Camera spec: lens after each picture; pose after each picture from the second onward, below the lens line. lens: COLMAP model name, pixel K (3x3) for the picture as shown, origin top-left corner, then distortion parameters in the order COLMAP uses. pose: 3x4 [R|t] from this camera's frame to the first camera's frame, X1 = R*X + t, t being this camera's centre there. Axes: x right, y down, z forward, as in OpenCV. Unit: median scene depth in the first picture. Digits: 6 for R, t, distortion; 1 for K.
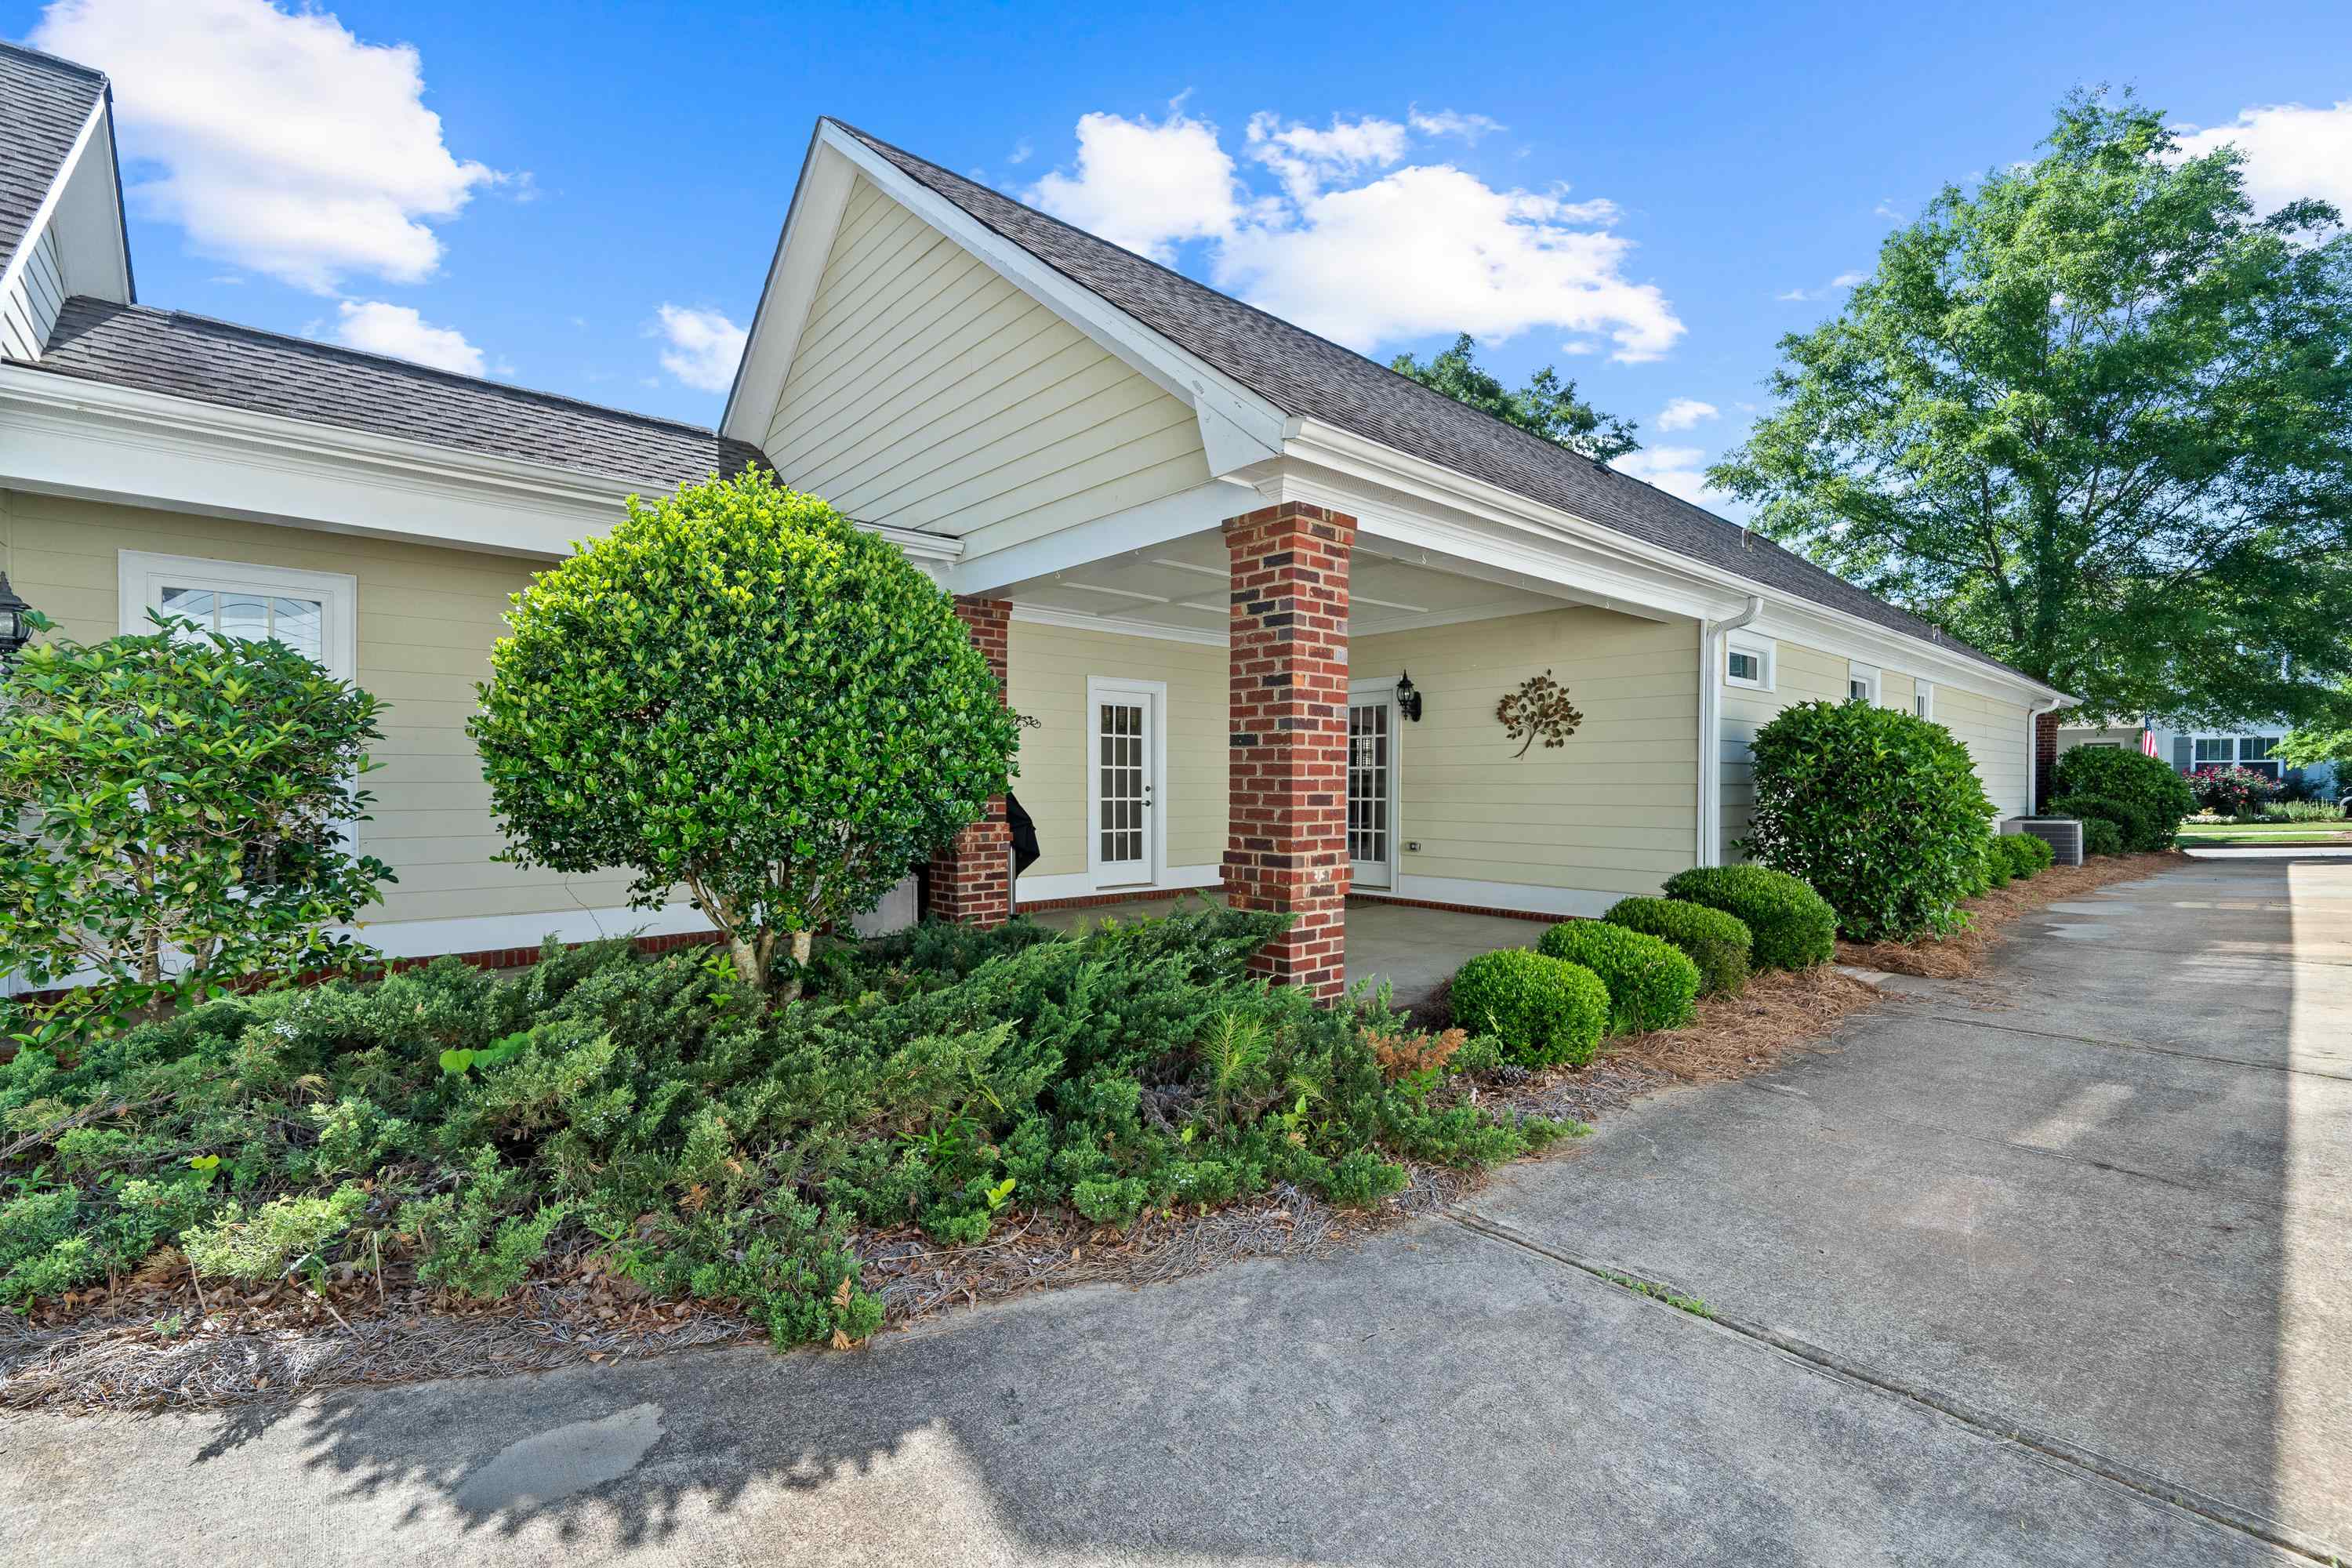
lens RADIAL K [[950.5, 0, 1164.5], [0, 950.5, 790.0], [0, 0, 1]] dist [-0.001235, -0.000225]
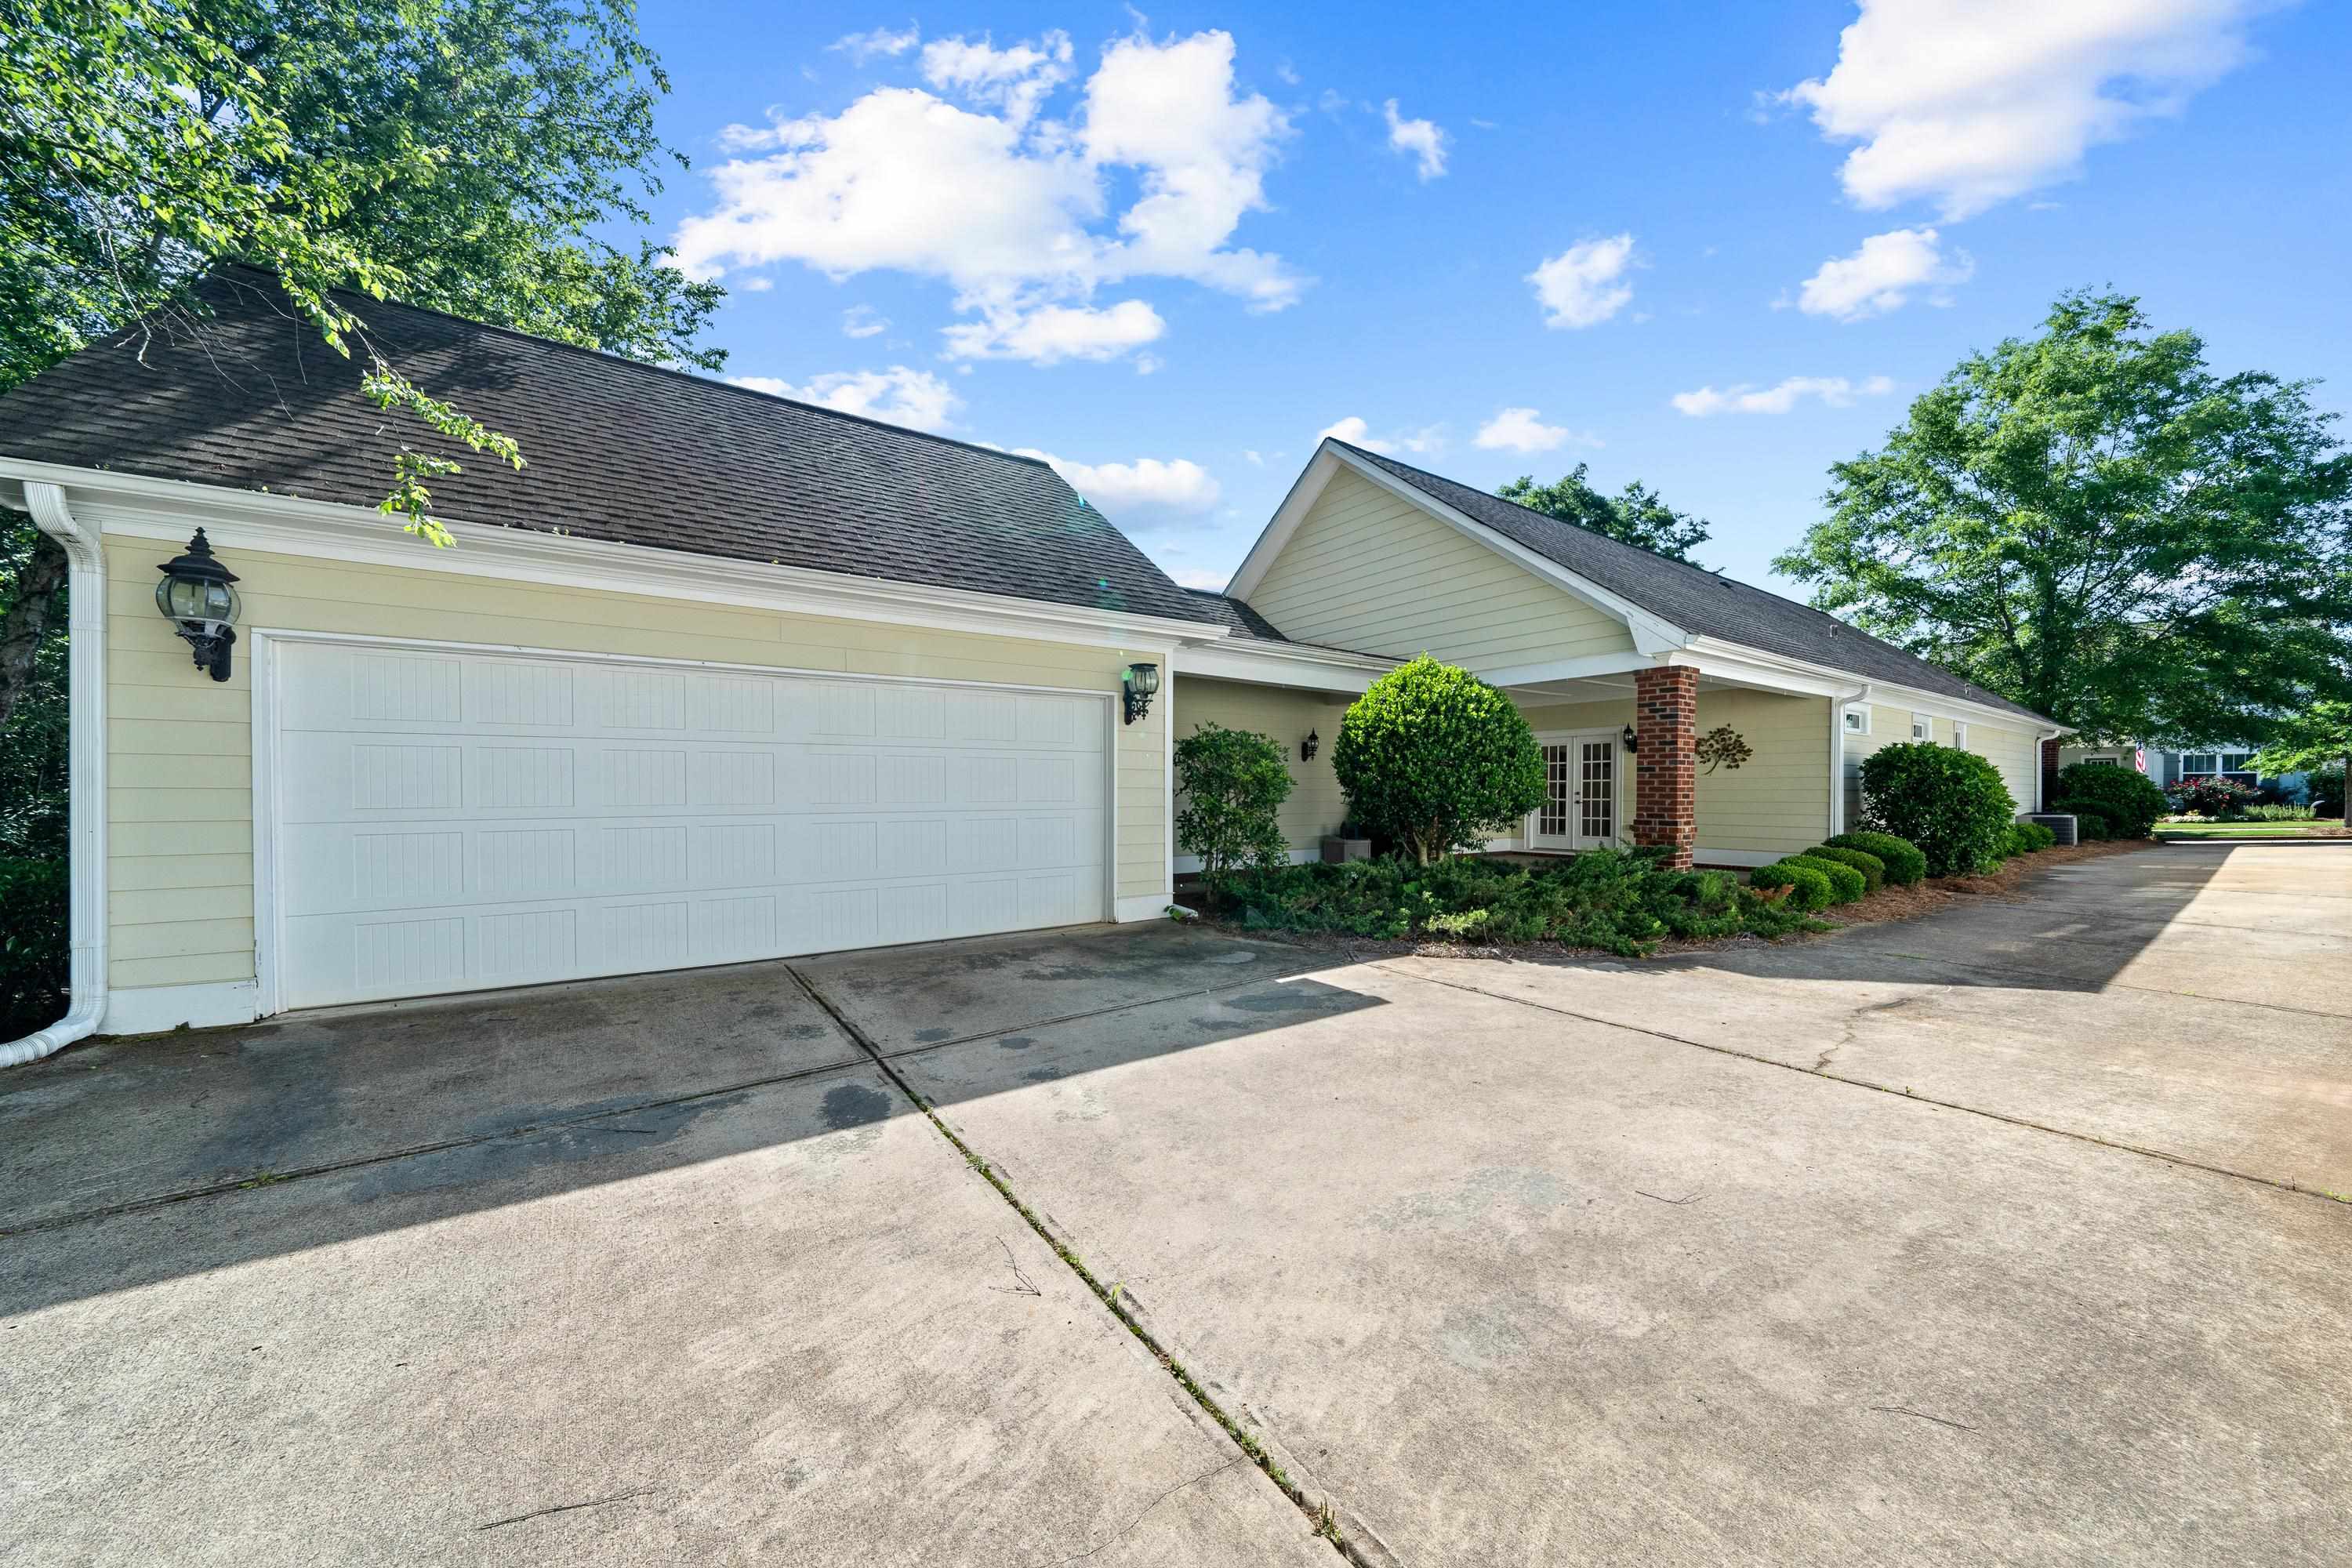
lens RADIAL K [[748.7, 0, 1168.9], [0, 748.7, 793.1], [0, 0, 1]] dist [-0.021959, 0.002633]
pose [[0.991149, -0.000421, -0.132752, -0.197671], [-0.000270, 0.999987, -0.005188, 0.003160], [0.132752, 0.005177, 0.991136, -0.216995]]
